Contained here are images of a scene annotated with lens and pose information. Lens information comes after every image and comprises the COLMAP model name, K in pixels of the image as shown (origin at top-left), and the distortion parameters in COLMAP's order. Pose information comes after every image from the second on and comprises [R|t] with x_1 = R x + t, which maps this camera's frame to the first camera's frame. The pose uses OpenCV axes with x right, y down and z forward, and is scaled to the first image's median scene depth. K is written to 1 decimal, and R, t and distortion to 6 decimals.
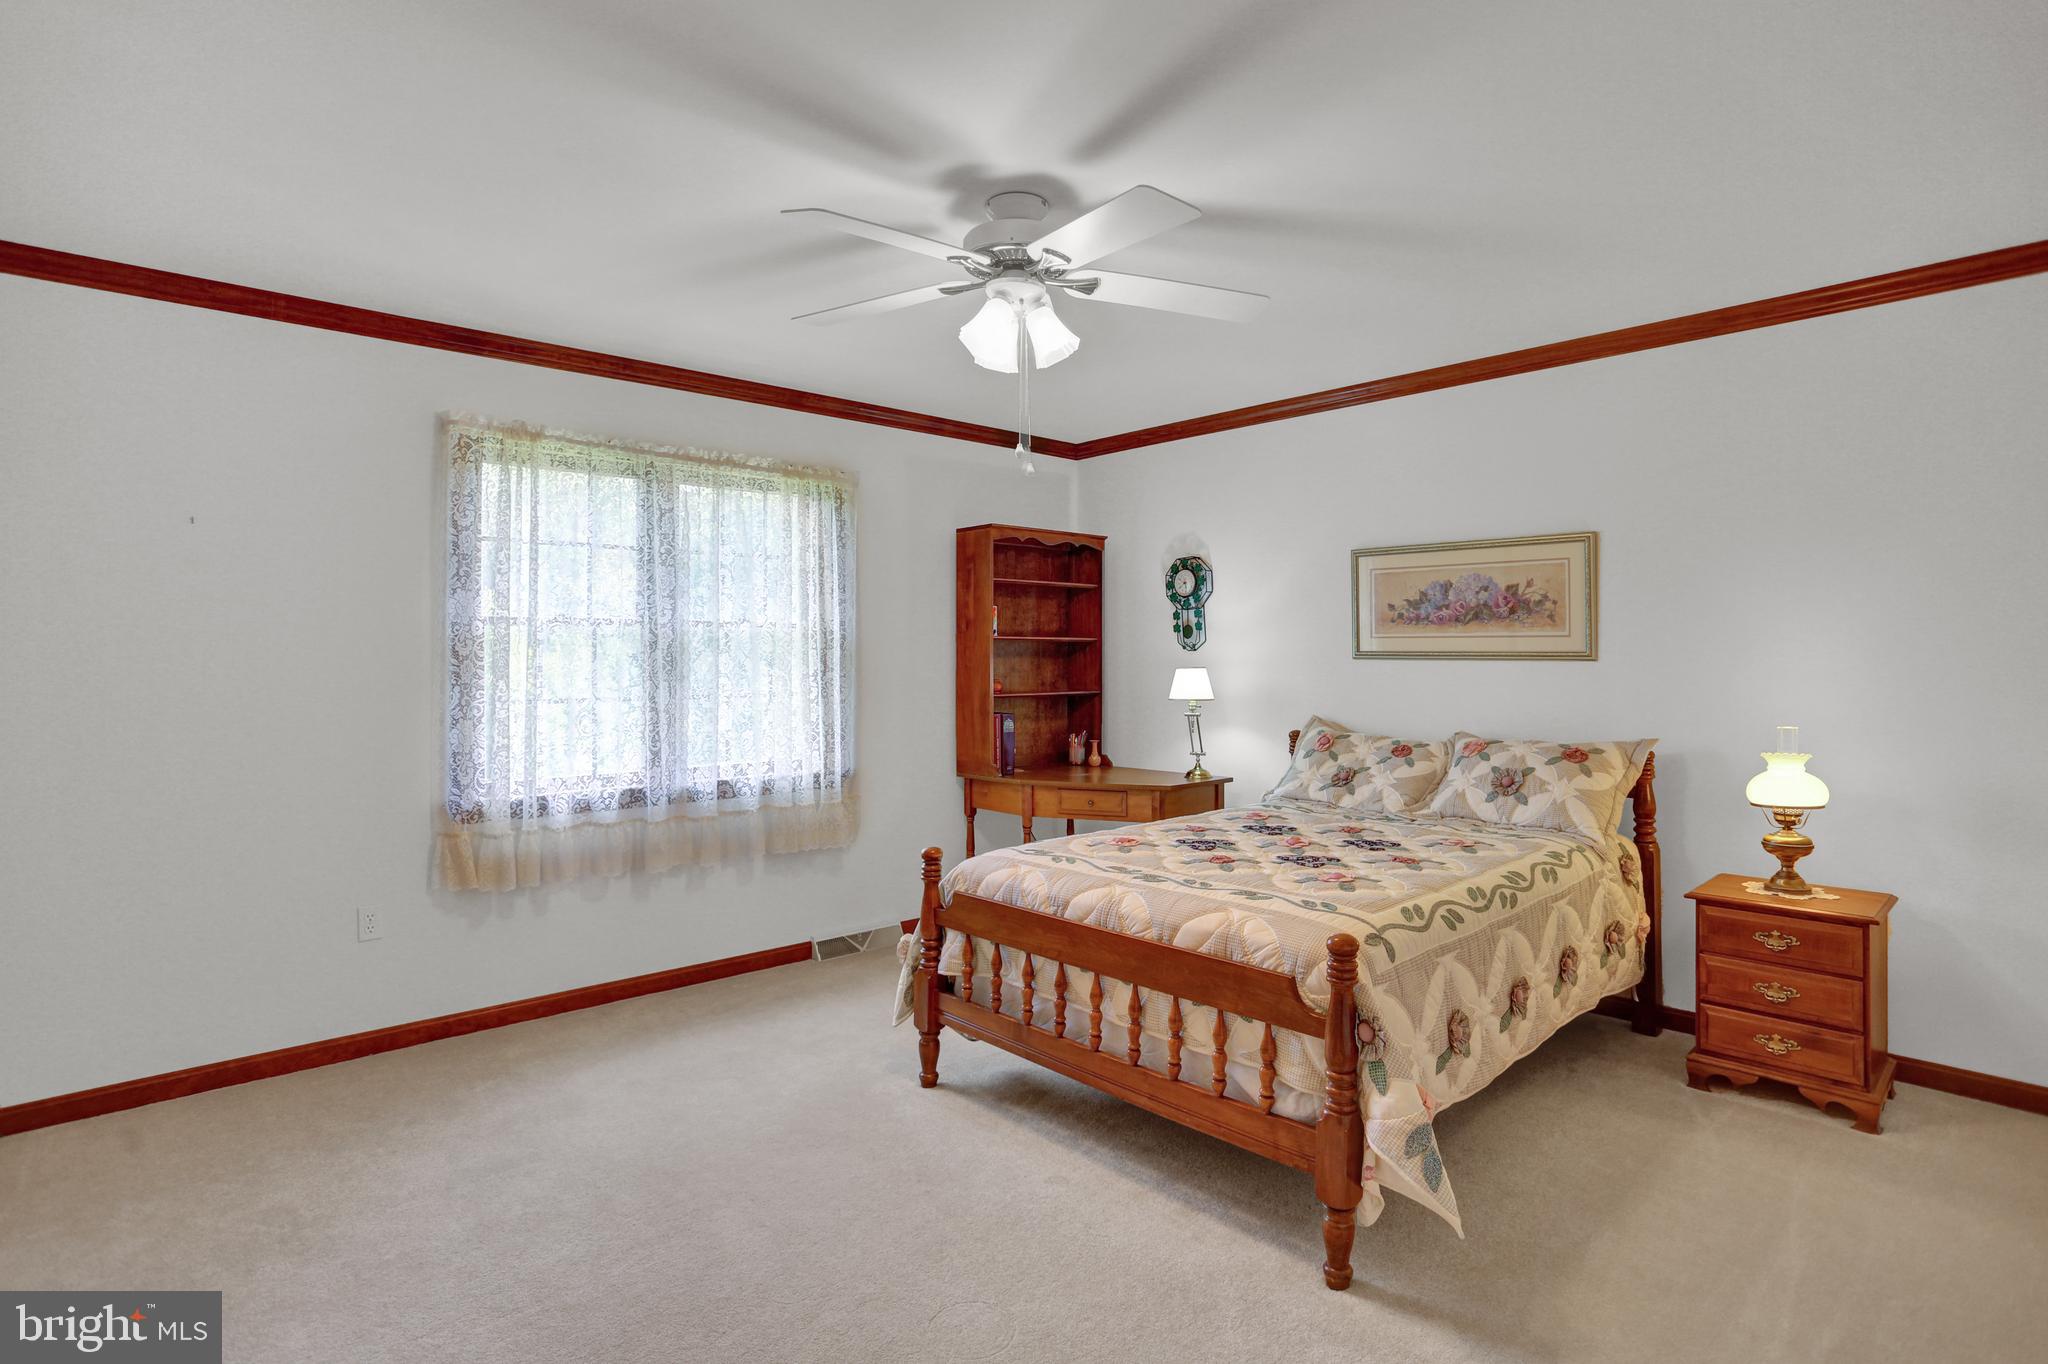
lens RADIAL K [[1024.7, 0, 997.2], [0, 1024.7, 666.0], [0, 0, 1]] dist [-0.061249, 0.025514]
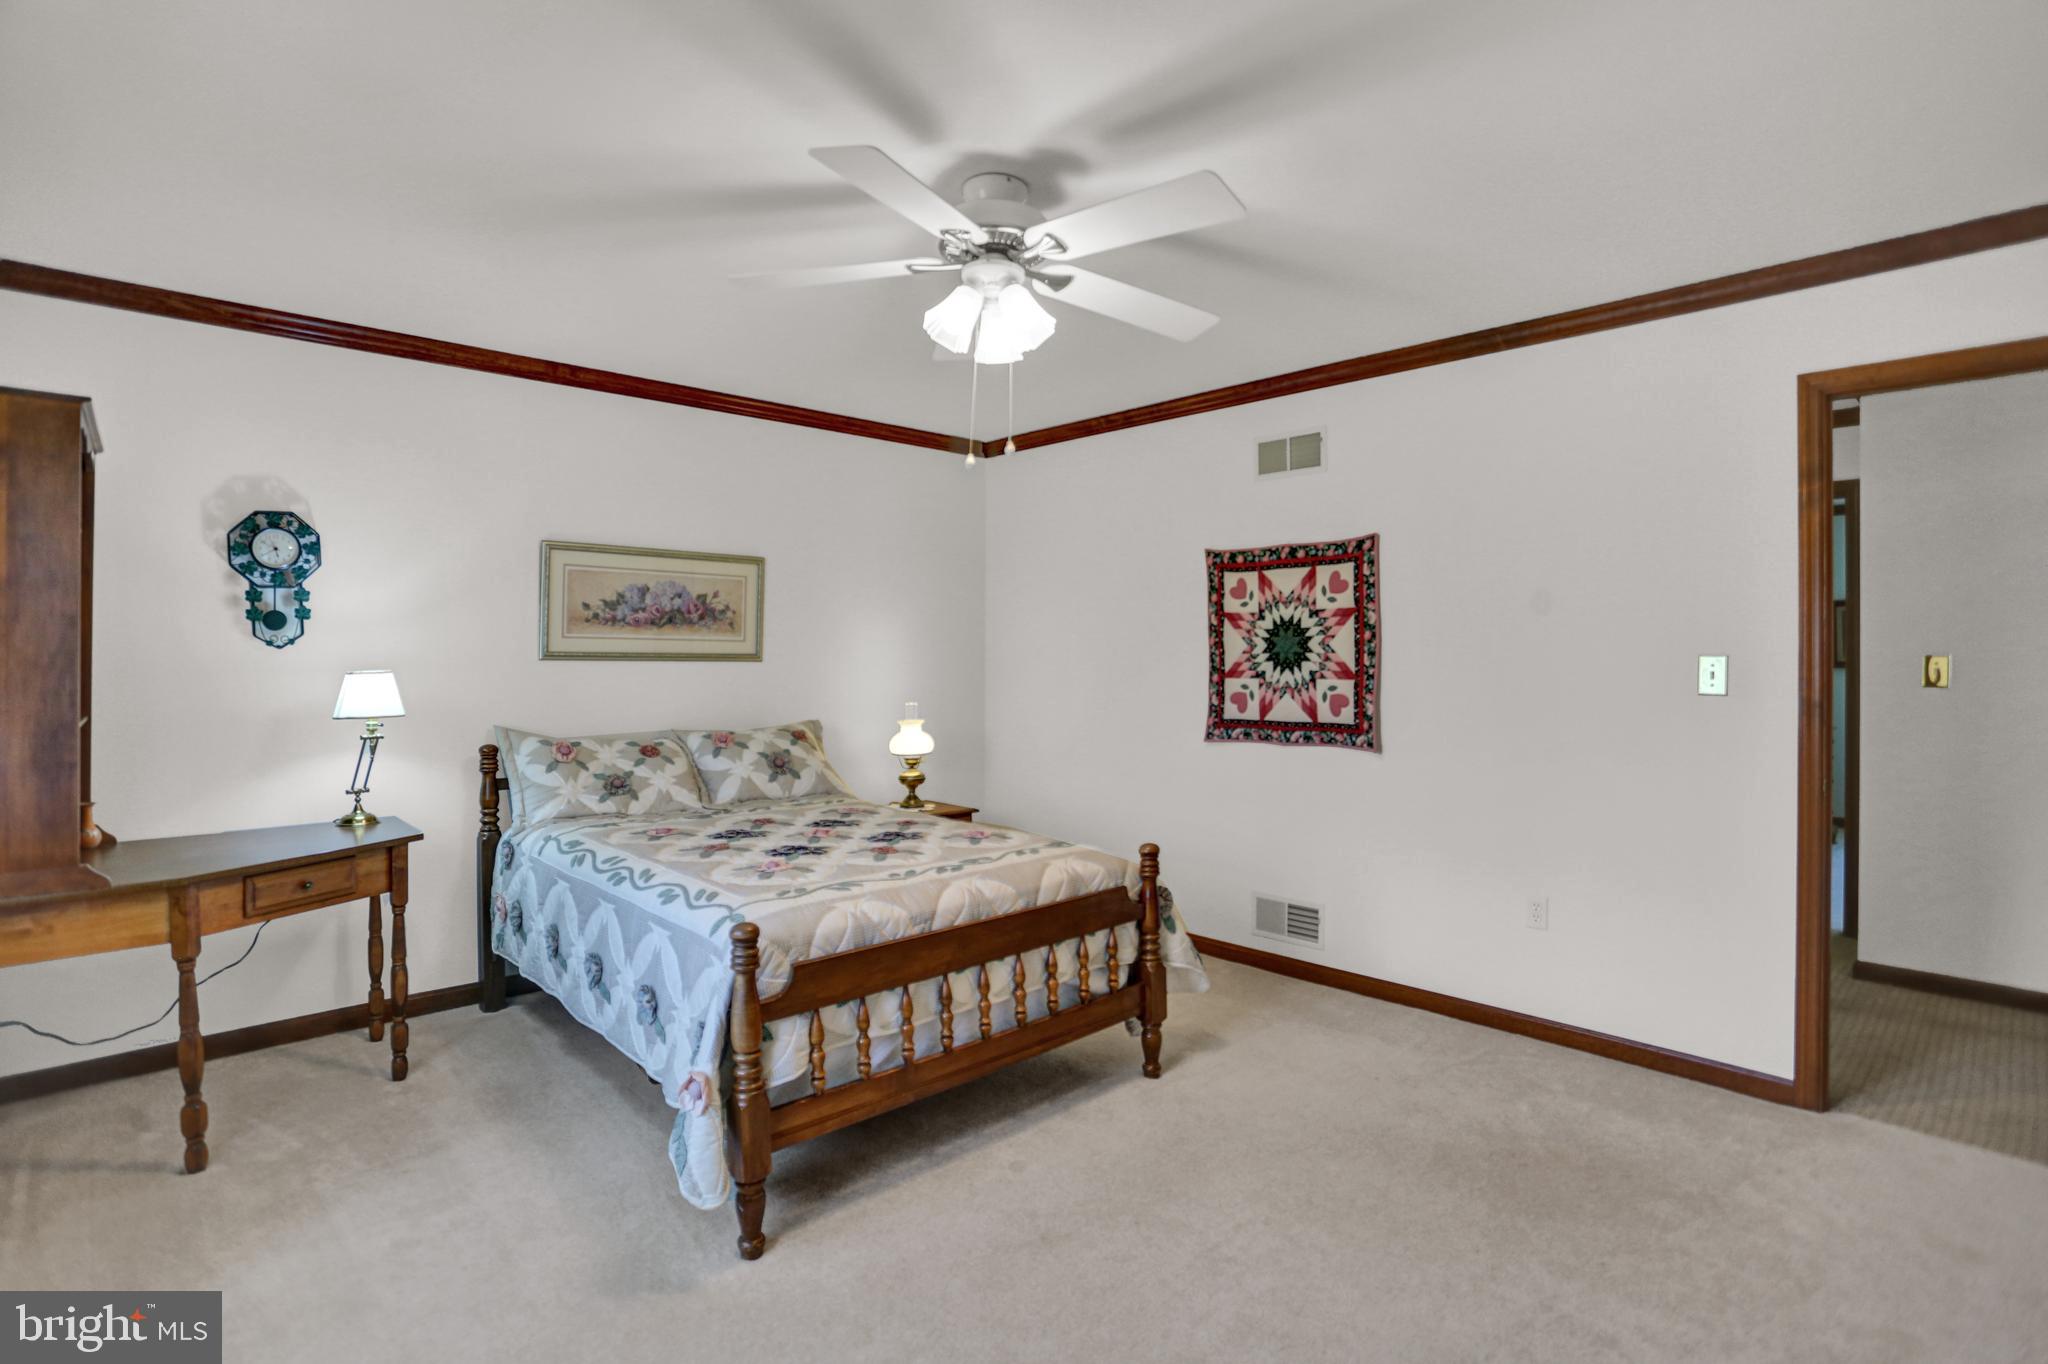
lens RADIAL K [[1024.7, 0, 1012.5], [0, 1024.7, 675.8], [0, 0, 1]] dist [-0.061249, 0.025514]
pose [[-0.022636, -0.014501, 0.999639, -0.645166], [0.007431, 0.999865, 0.014672, -0.003470], [-0.999716, 0.007761, -0.022525, 0.687383]]
